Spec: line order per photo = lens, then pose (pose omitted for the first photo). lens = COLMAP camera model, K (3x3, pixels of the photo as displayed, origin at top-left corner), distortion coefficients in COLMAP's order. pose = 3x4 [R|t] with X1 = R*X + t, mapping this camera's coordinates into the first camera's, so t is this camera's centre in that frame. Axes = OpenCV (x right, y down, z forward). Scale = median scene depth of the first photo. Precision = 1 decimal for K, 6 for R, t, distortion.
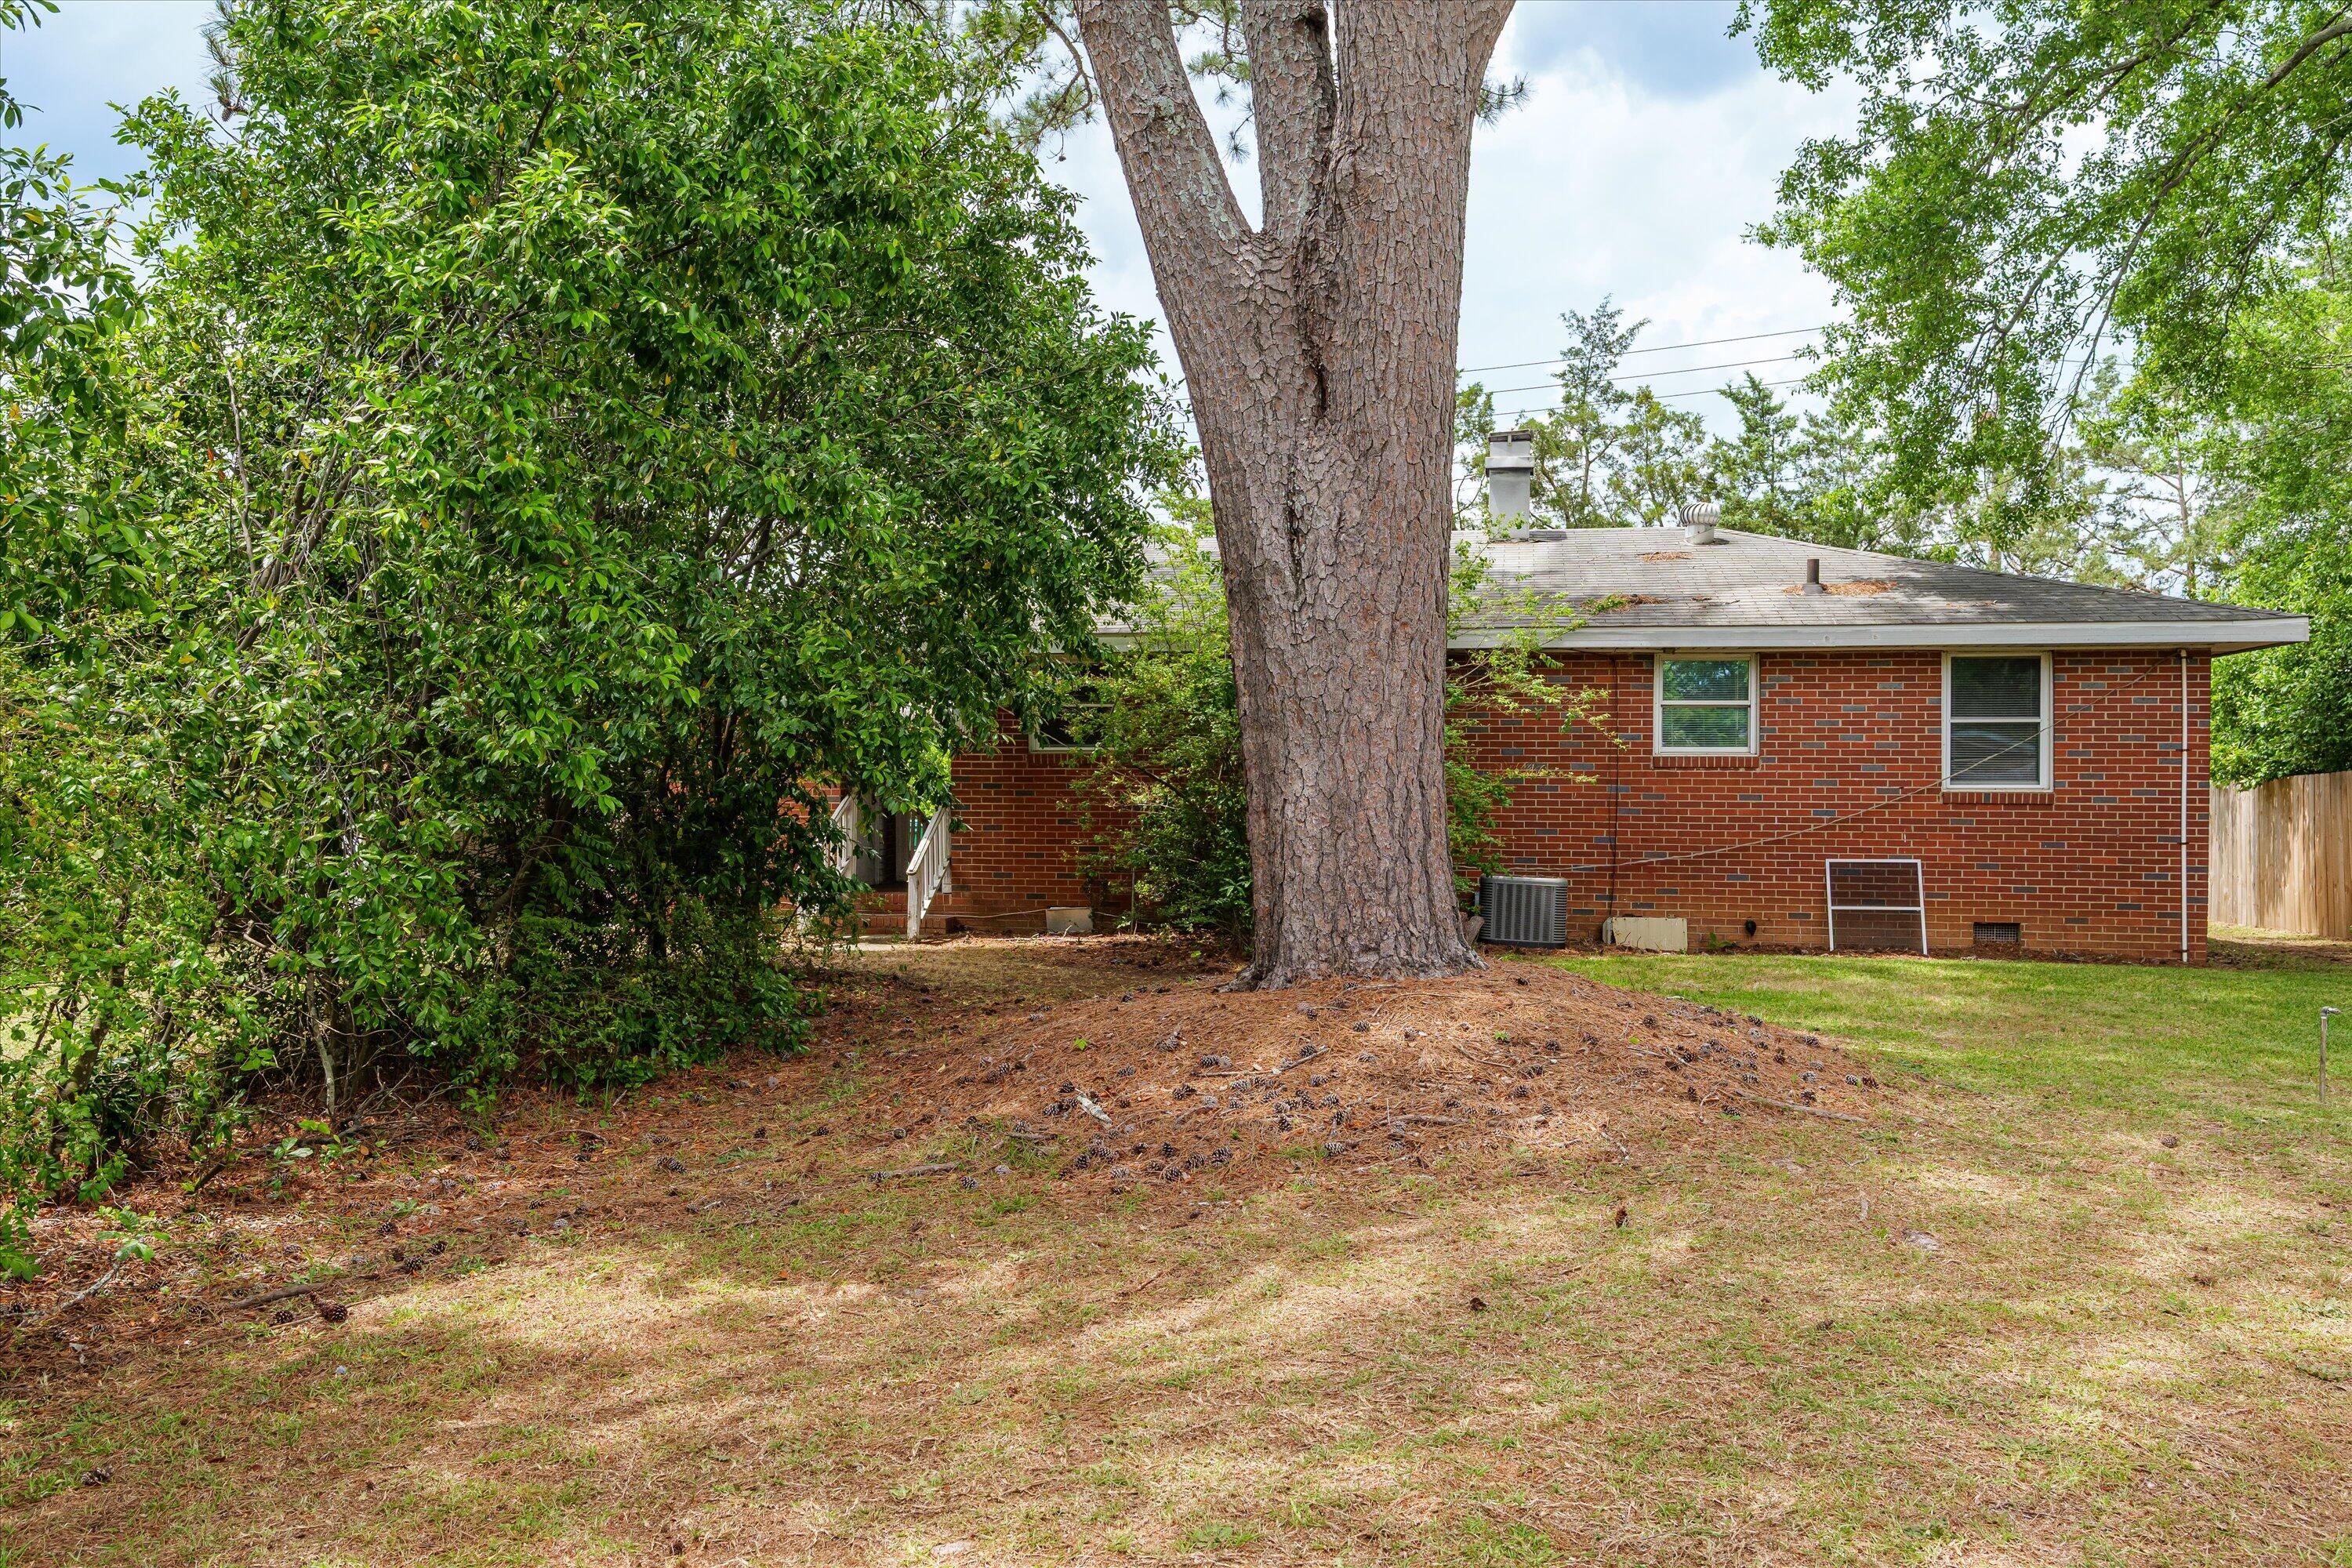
lens RADIAL K [[1170.9, 0, 1178.4], [0, 1170.9, 775.6], [0, 0, 1]] dist [-0.006923, 0.001212]
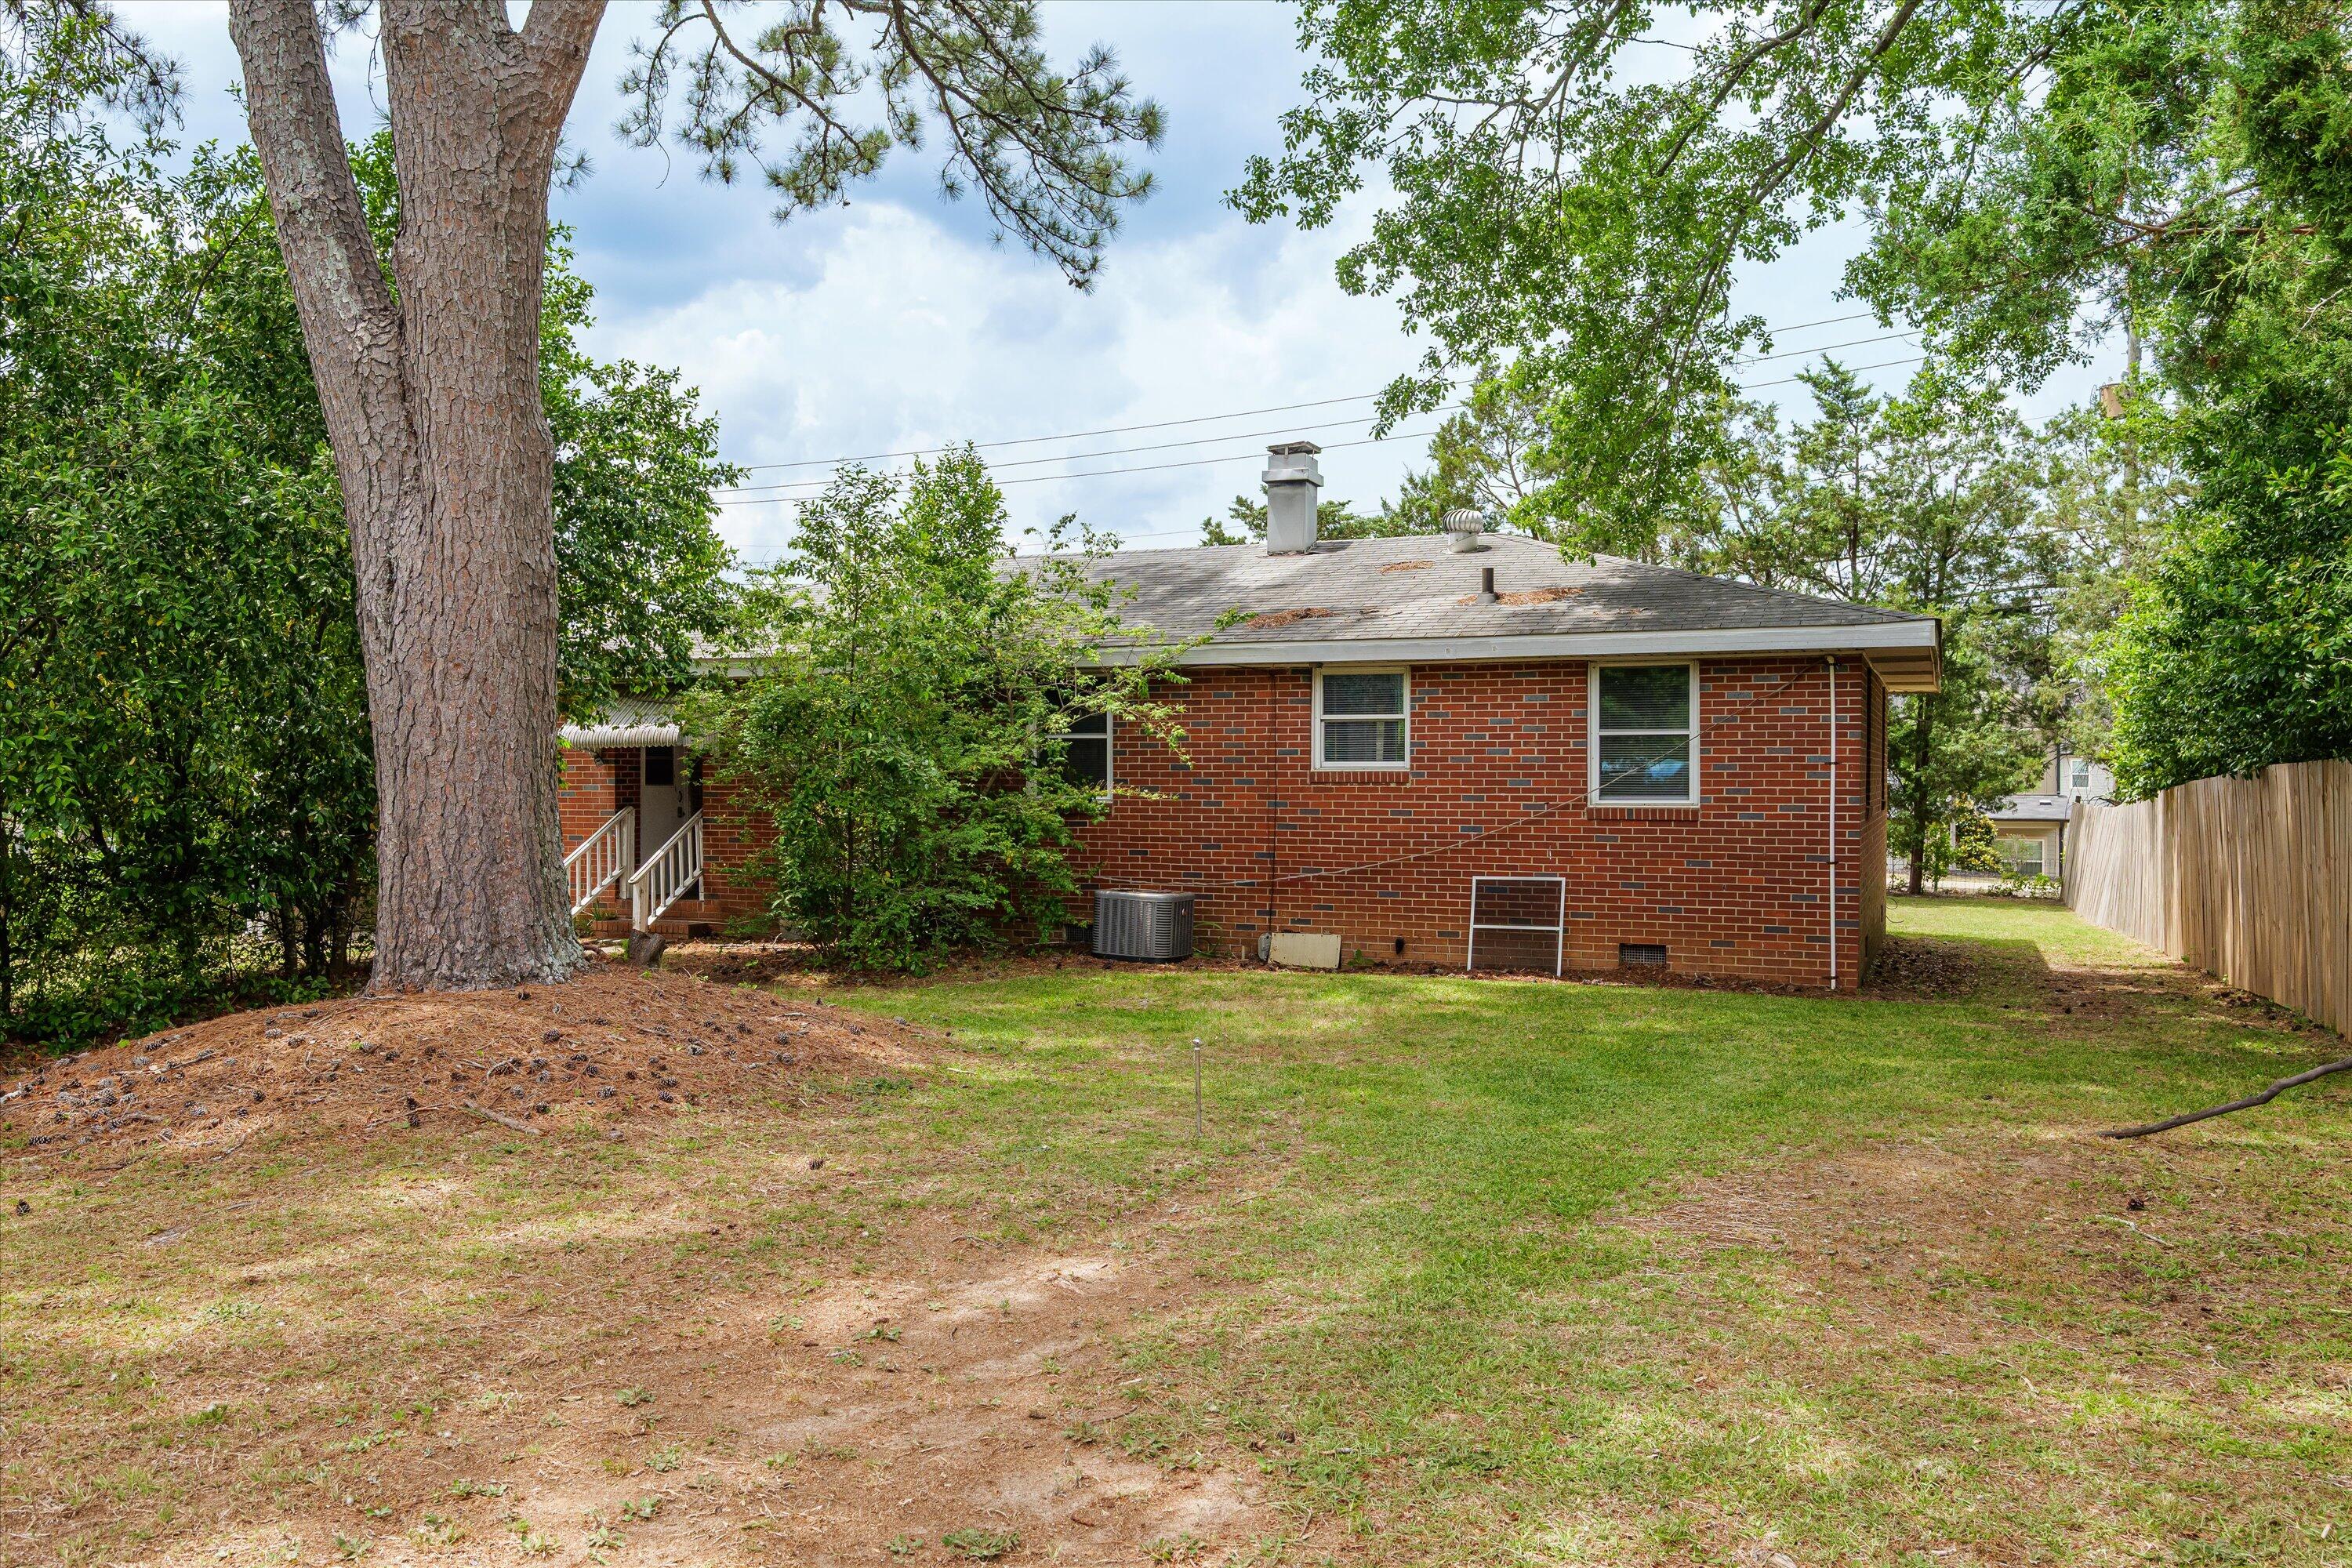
lens RADIAL K [[1170.9, 0, 1200.7], [0, 1170.9, 773.2], [0, 0, 1]] dist [-0.006923, 0.001212]
pose [[0.992426, -0.003904, -0.122781, 0.453782], [0.003099, 0.999972, -0.006753, -0.008751], [0.122804, 0.006322, 0.992411, 0.003732]]
